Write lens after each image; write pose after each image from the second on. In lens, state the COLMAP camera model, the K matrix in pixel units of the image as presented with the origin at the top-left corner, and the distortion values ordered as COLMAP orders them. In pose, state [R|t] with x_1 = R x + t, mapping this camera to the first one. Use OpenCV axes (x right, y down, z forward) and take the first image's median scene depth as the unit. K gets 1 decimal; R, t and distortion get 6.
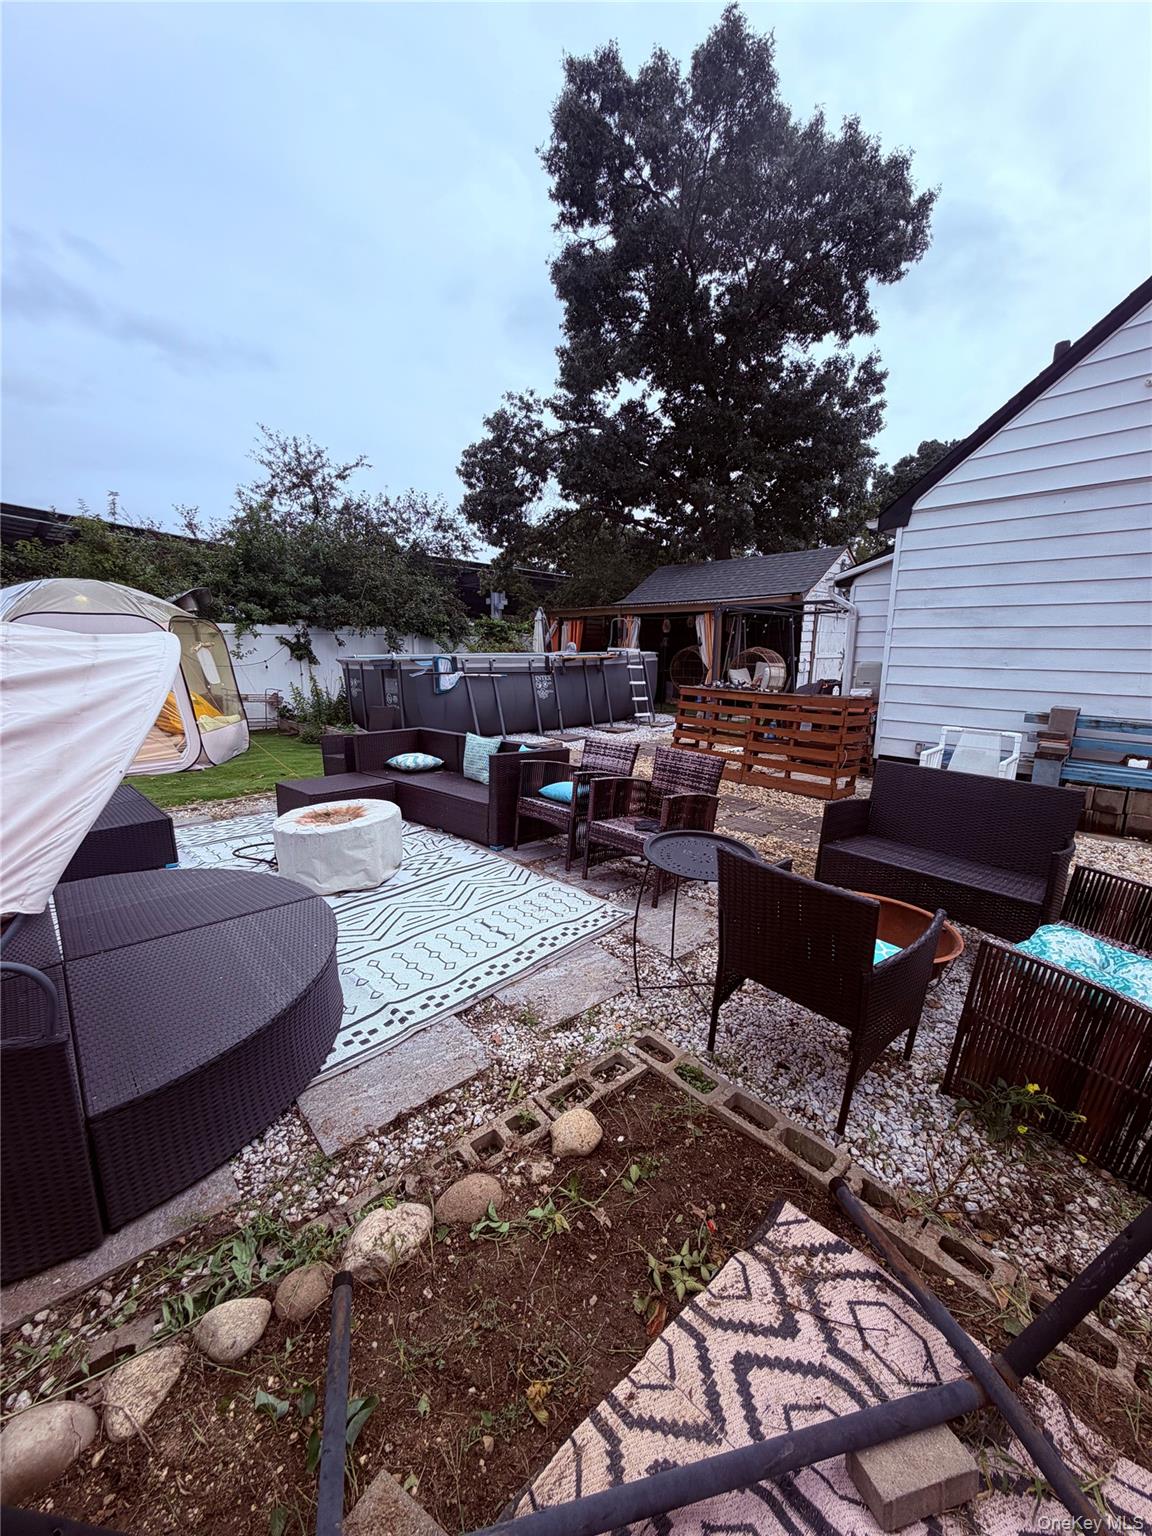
lens RADIAL K [[604.5, 0, 598.0], [0, 604.5, 773.0], [0, 0, 1]] dist [0.000550, 0.000021]
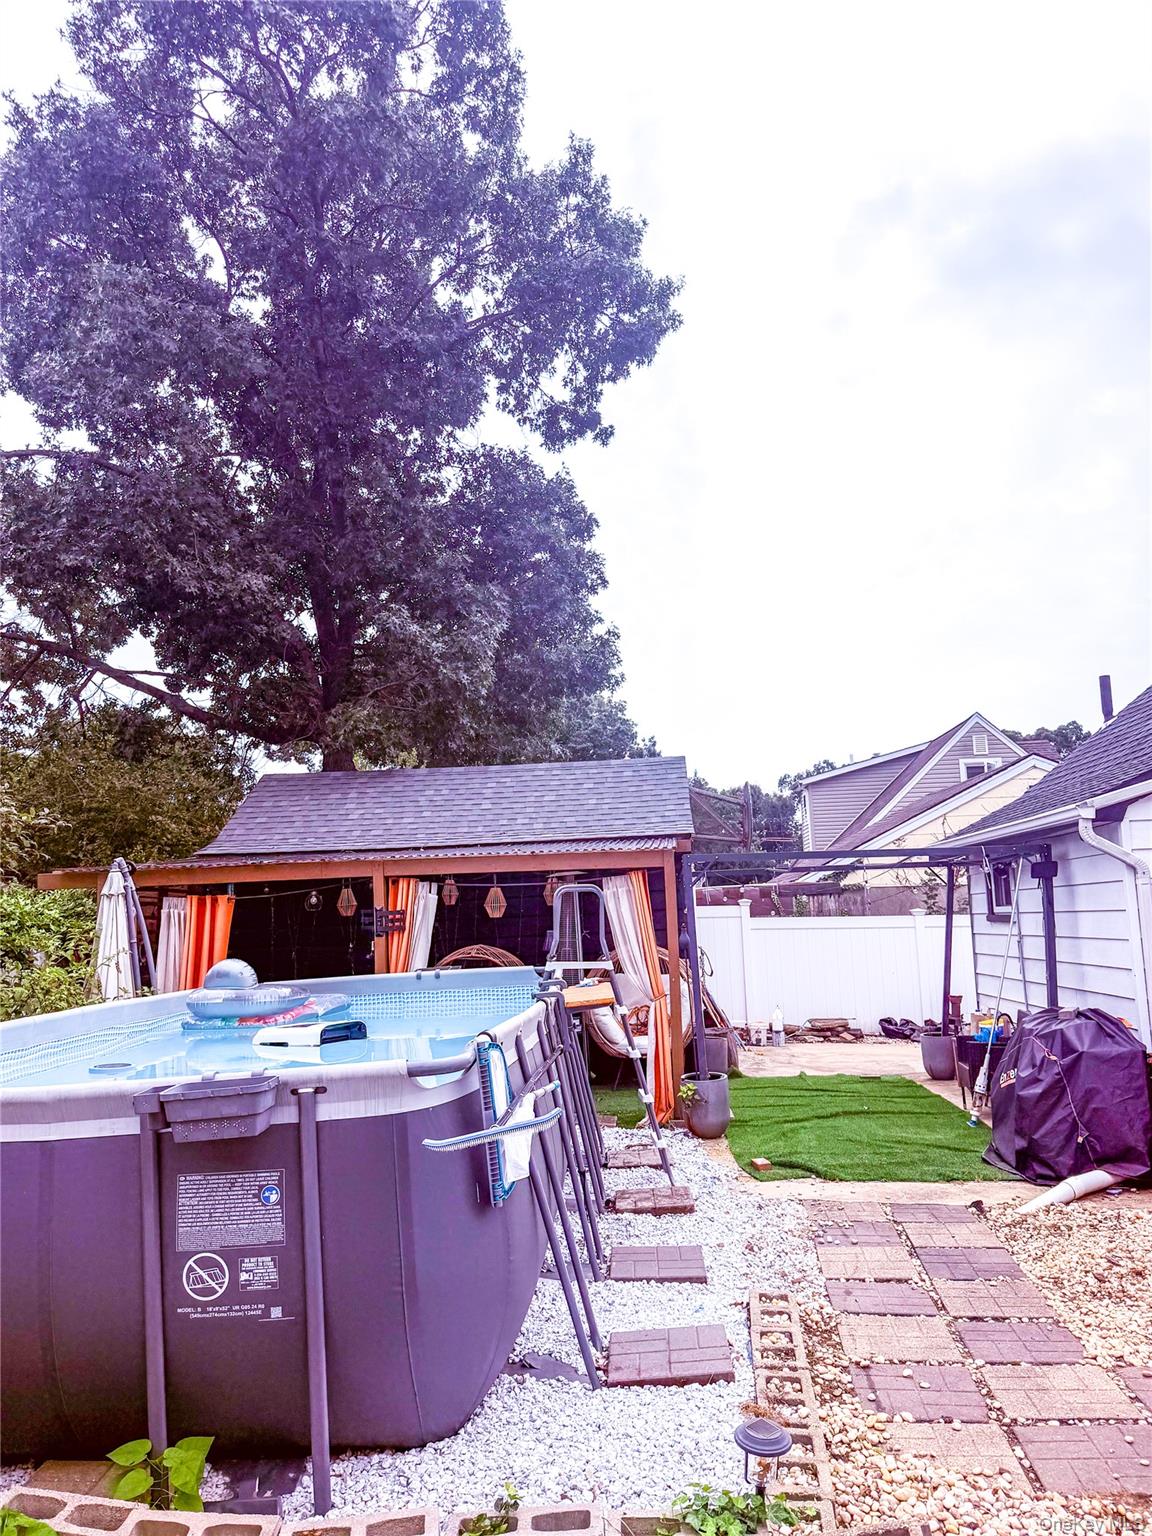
lens RADIAL K [[1080.3, 0, 573.2], [0, 1080.3, 767.6], [0, 0, 1]] dist [0.114573, -0.102542]
pose [[0.760291, 0.062267, 0.646592, -0.292045], [0.169246, 0.942028, -0.289724, -0.089372], [-0.627148, 0.329707, 0.705676, 0.345789]]
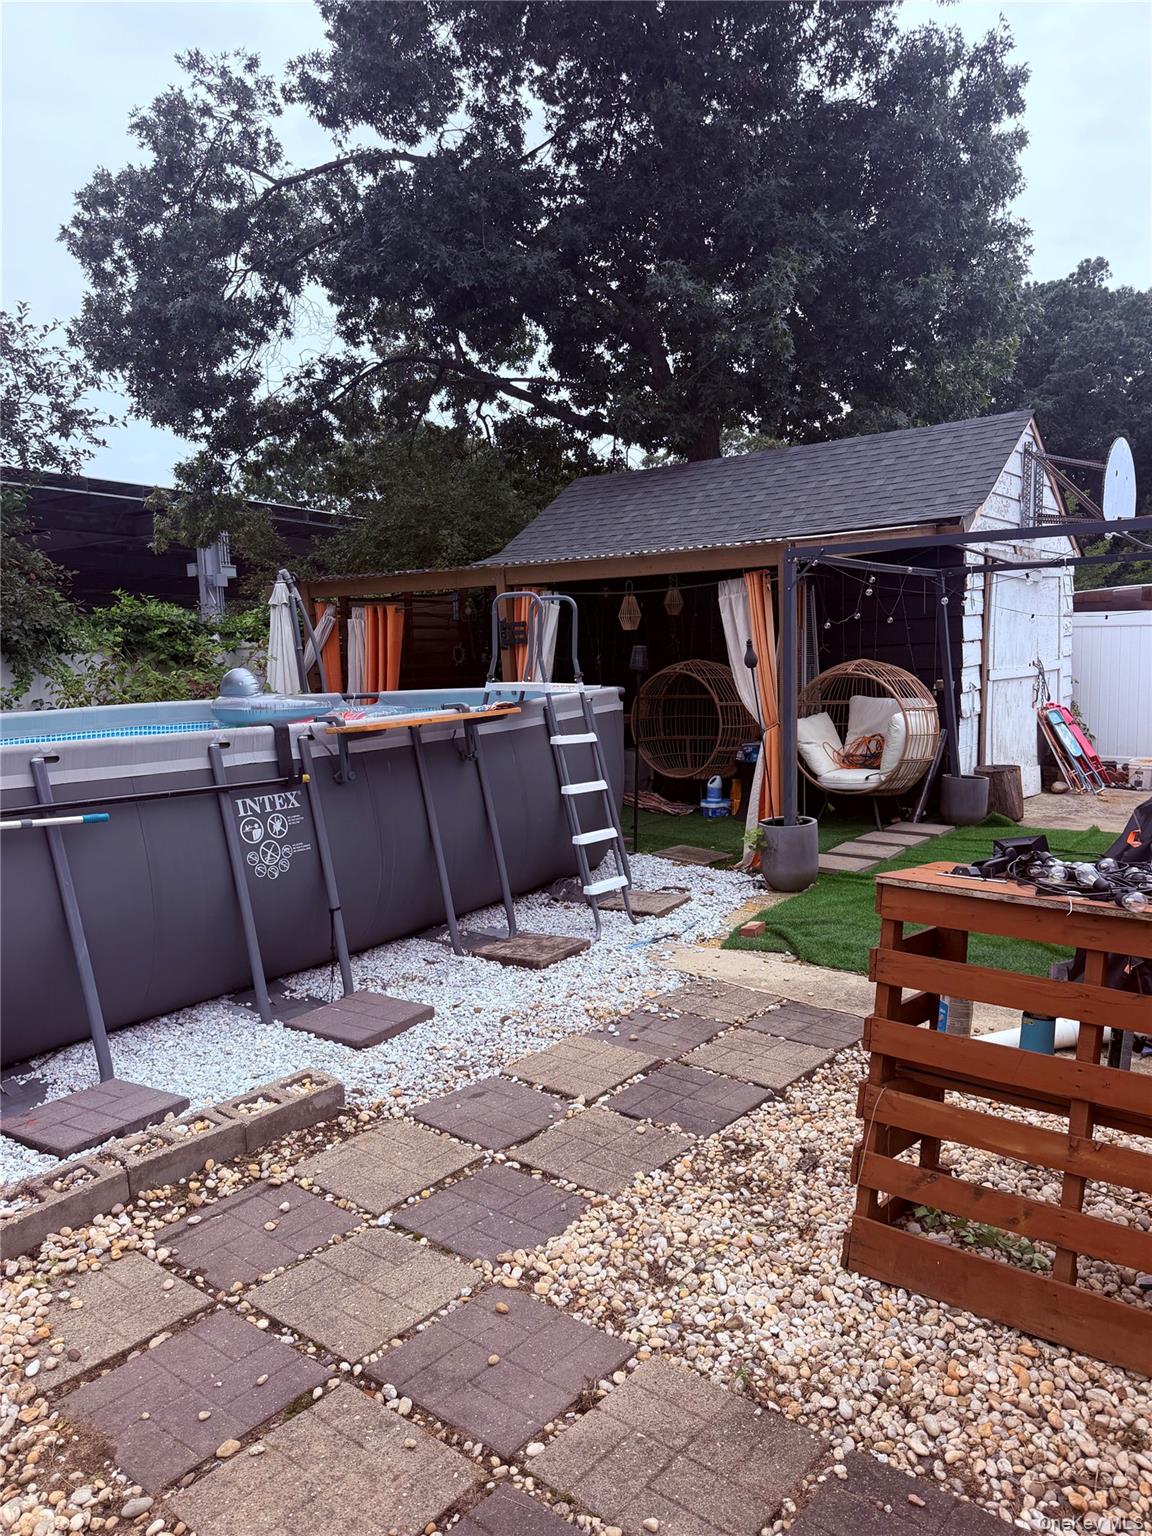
lens RADIAL K [[1080.3, 0, 573.2], [0, 1080.3, 767.6], [0, 0, 1]] dist [0.114573, -0.102542]
pose [[0.990943, -0.043591, 0.127014, -0.009340], [0.056050, 0.993780, -0.096225, -0.074934], [-0.122029, 0.102472, 0.987223, 0.308938]]
